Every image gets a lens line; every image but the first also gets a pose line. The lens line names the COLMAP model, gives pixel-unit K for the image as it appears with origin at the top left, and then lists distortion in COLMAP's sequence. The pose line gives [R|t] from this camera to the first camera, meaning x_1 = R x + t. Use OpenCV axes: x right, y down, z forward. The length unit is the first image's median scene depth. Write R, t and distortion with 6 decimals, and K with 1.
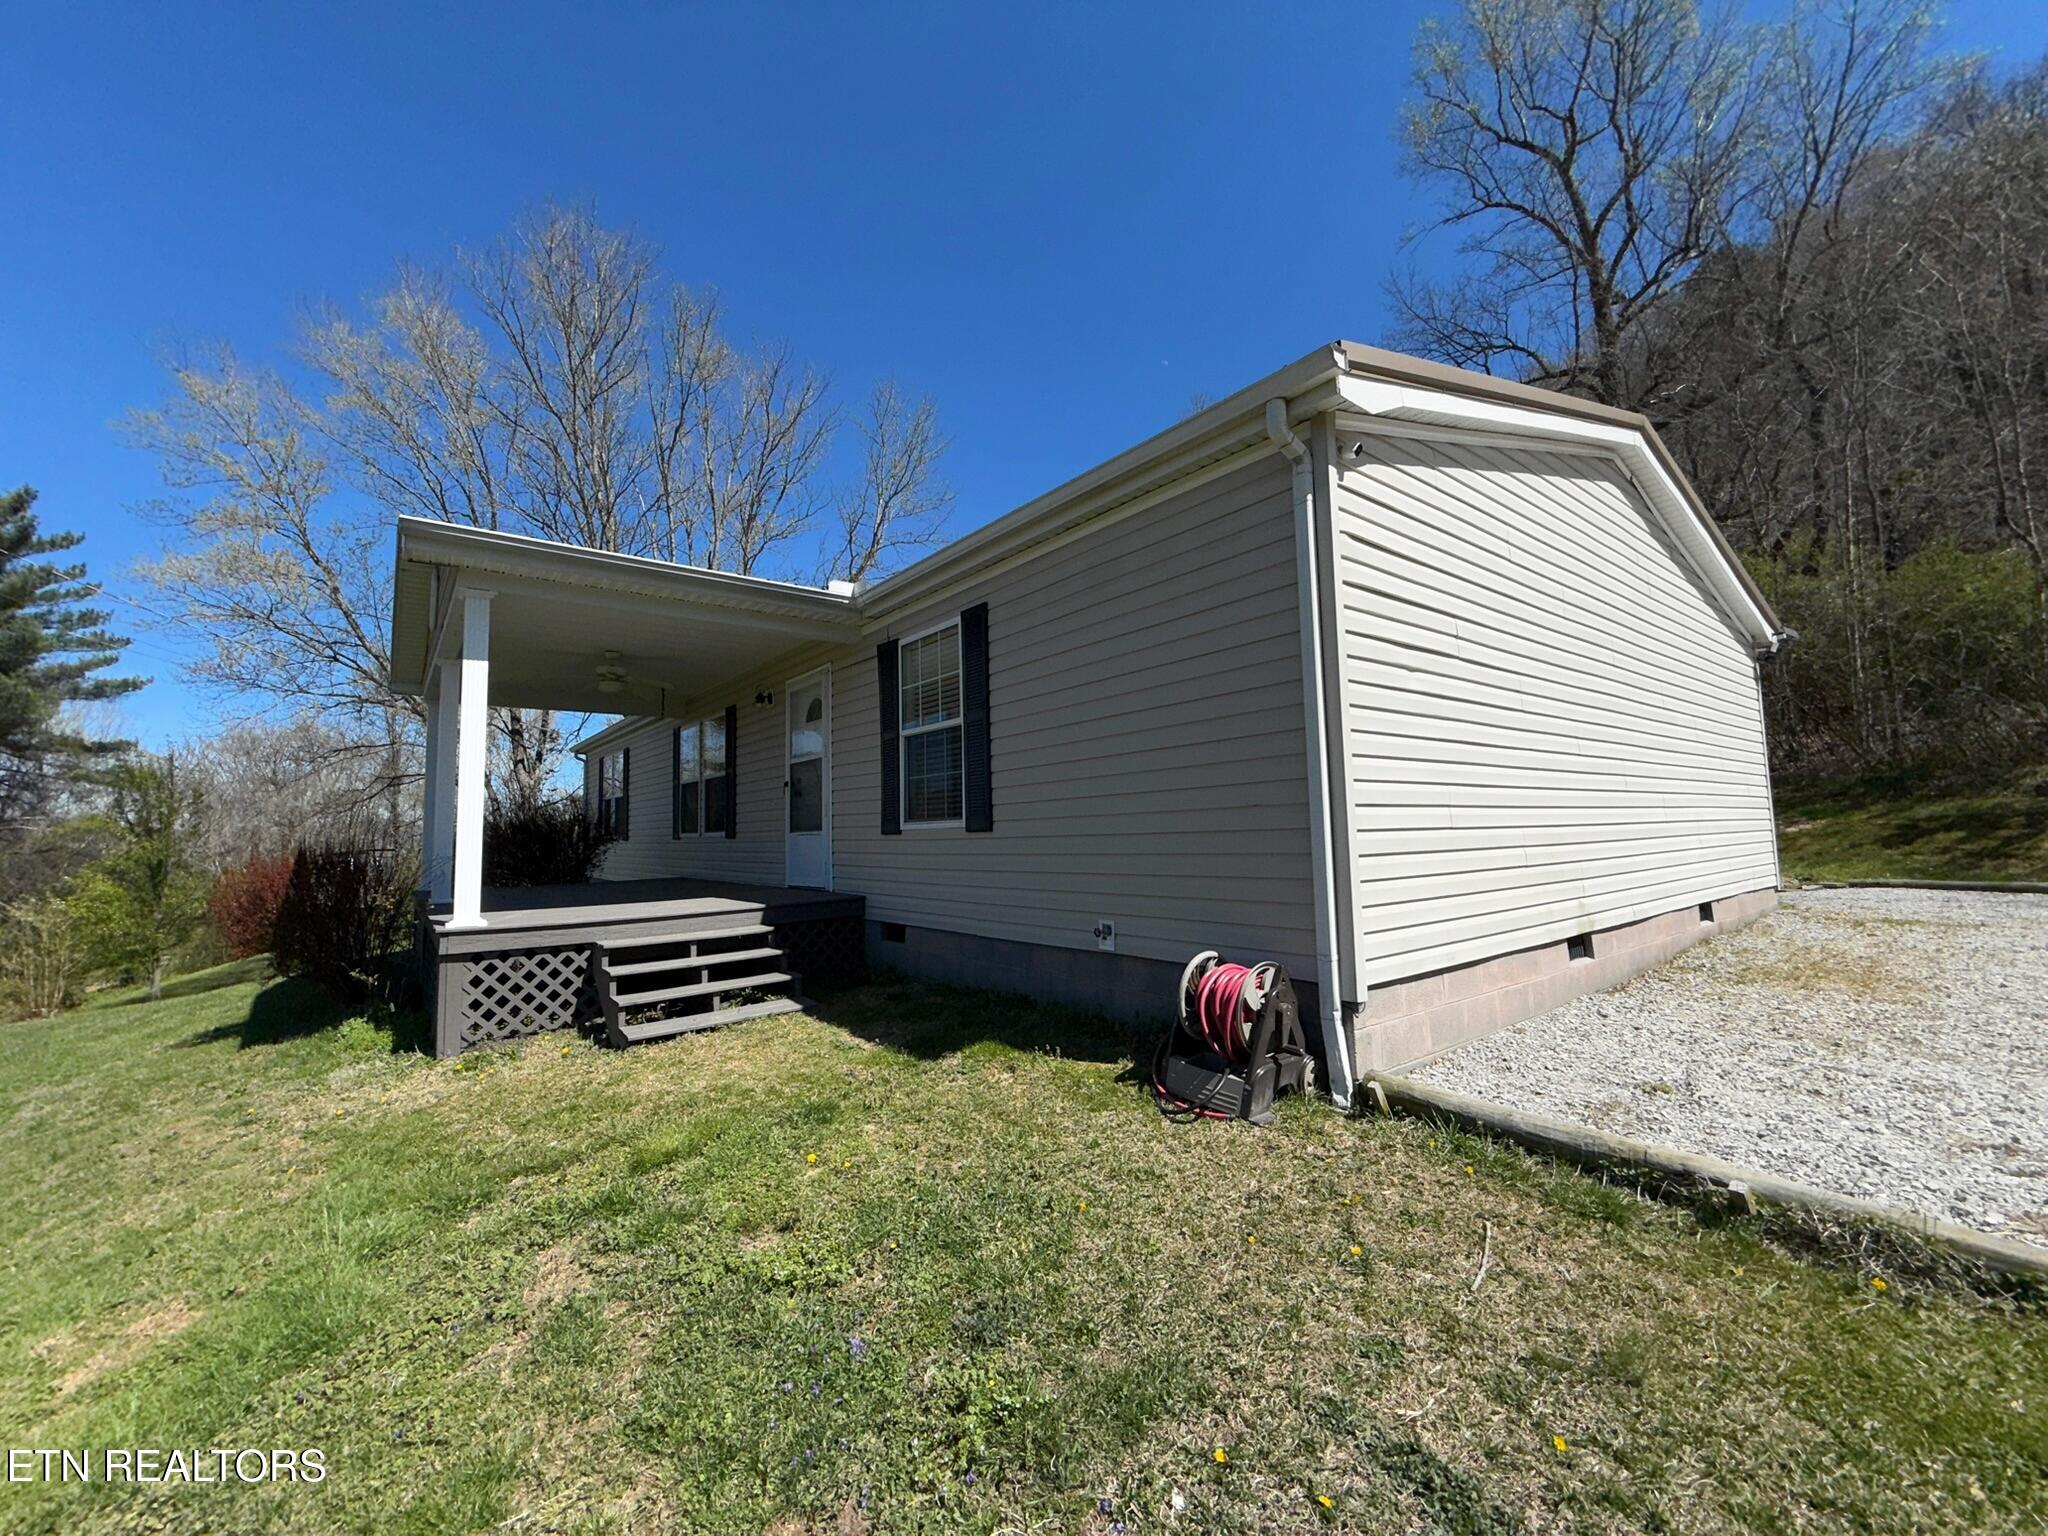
lens RADIAL K [[832.4, 0, 1024.0], [0, 832.4, 768.0], [0, 0, 1]] dist [-0.000647, -0.000069]
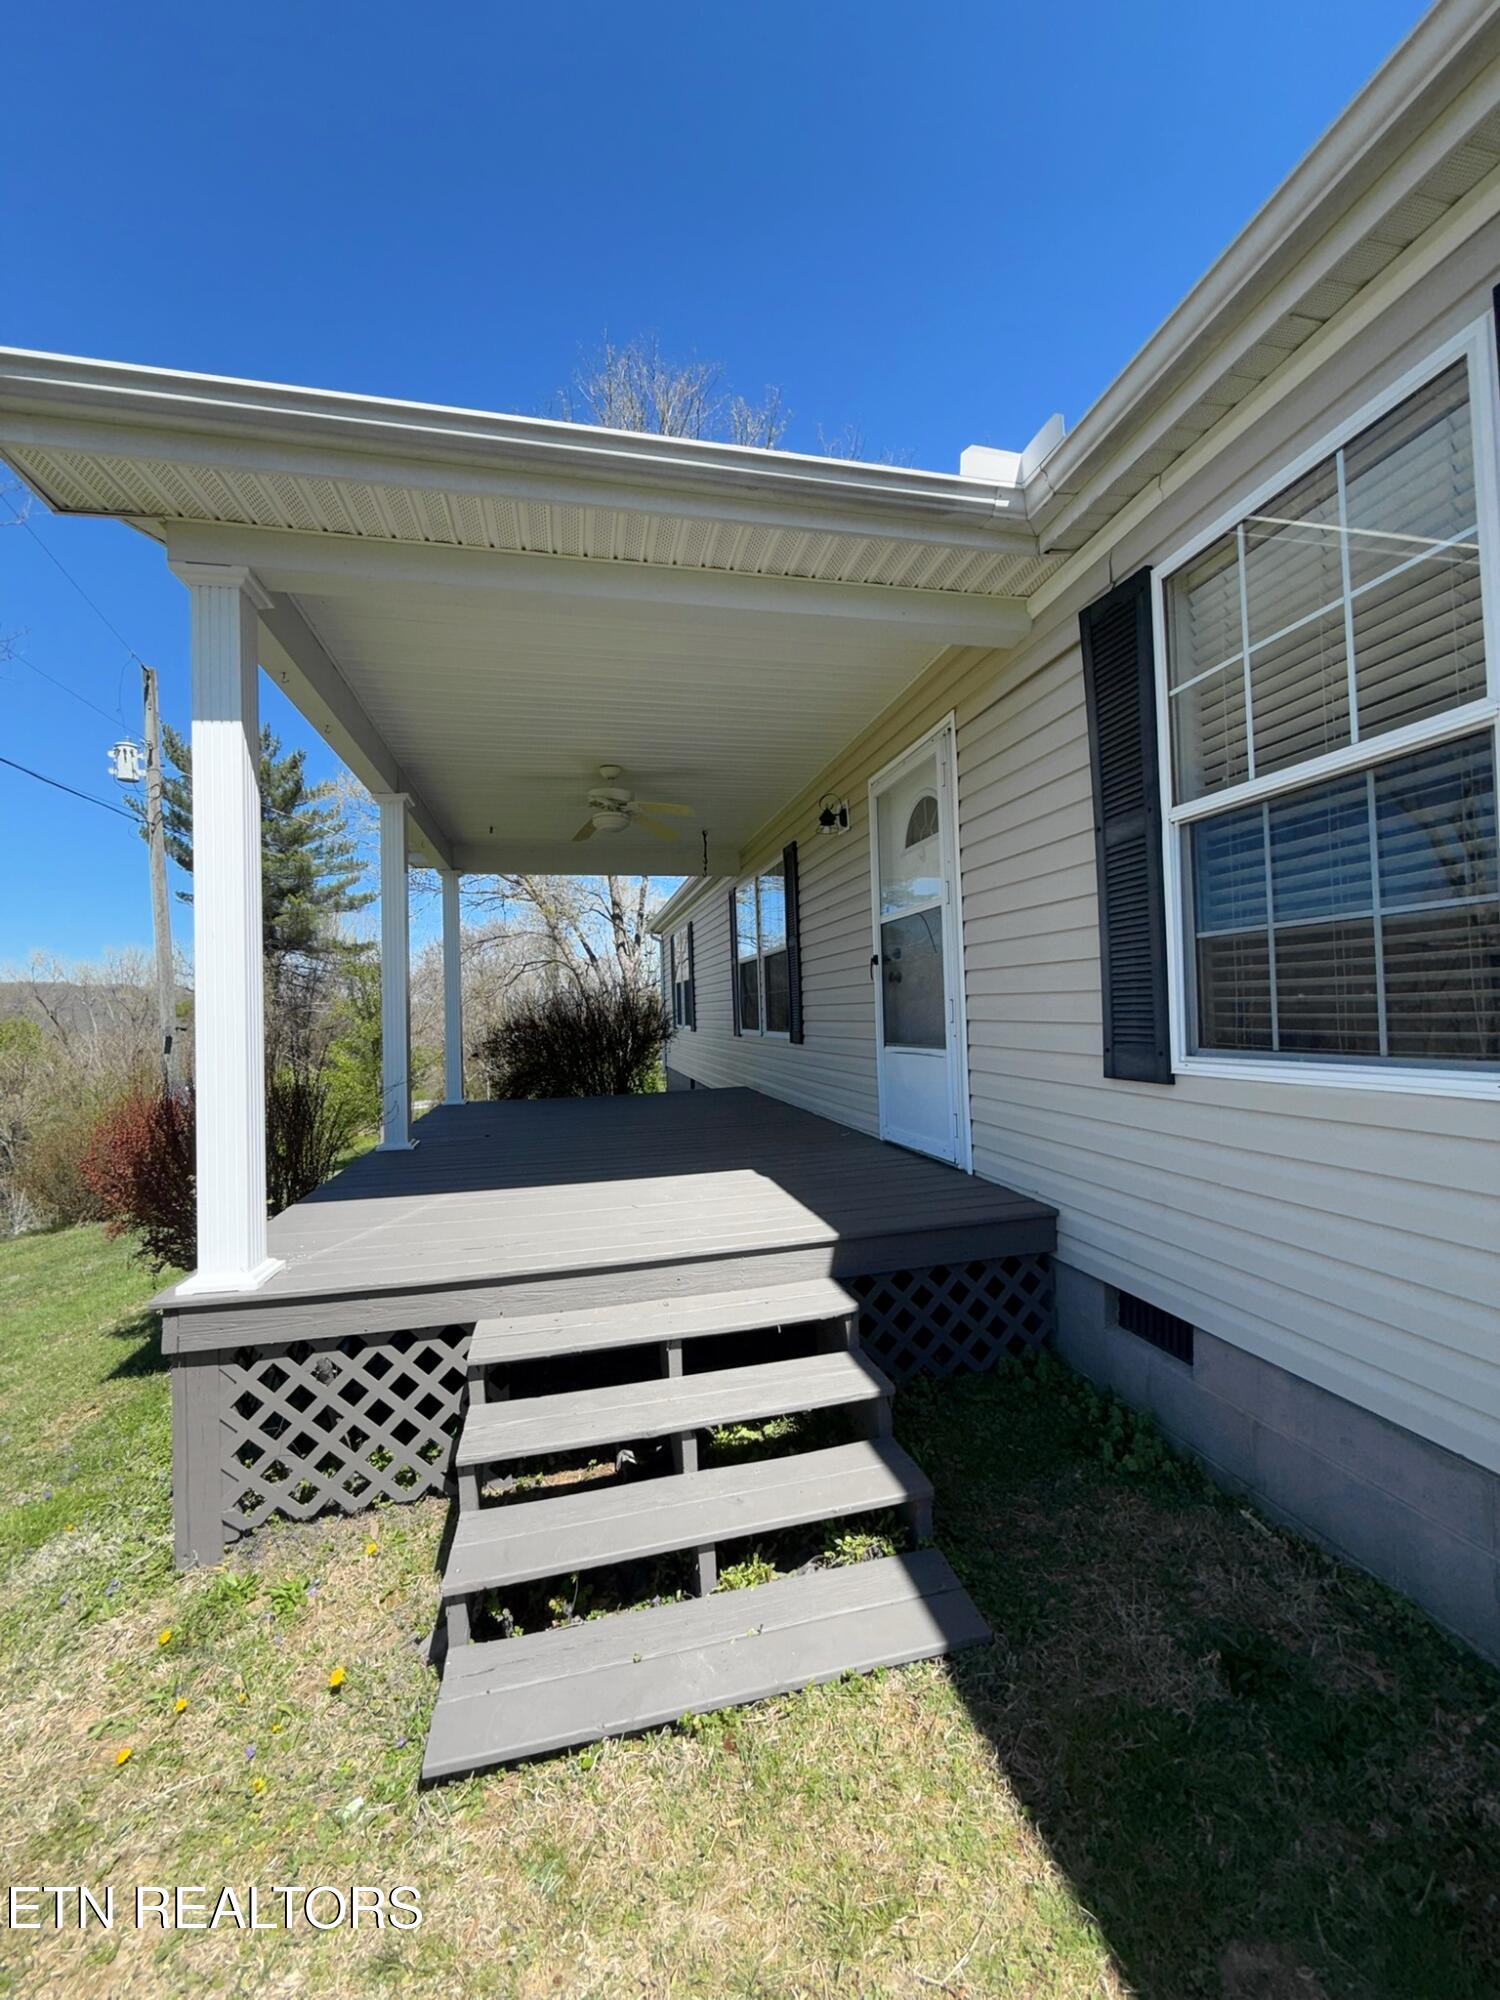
lens RADIAL K [[788.9, 0, 750.0], [0, 788.9, 1000.0], [0, 0, 1]] dist [-0.014634, 0.000000]
pose [[0.906050, -0.012028, -0.422999, -0.163186], [0.043741, 0.996904, 0.065346, 0.009091], [0.420903, -0.077709, 0.903771, 0.572702]]
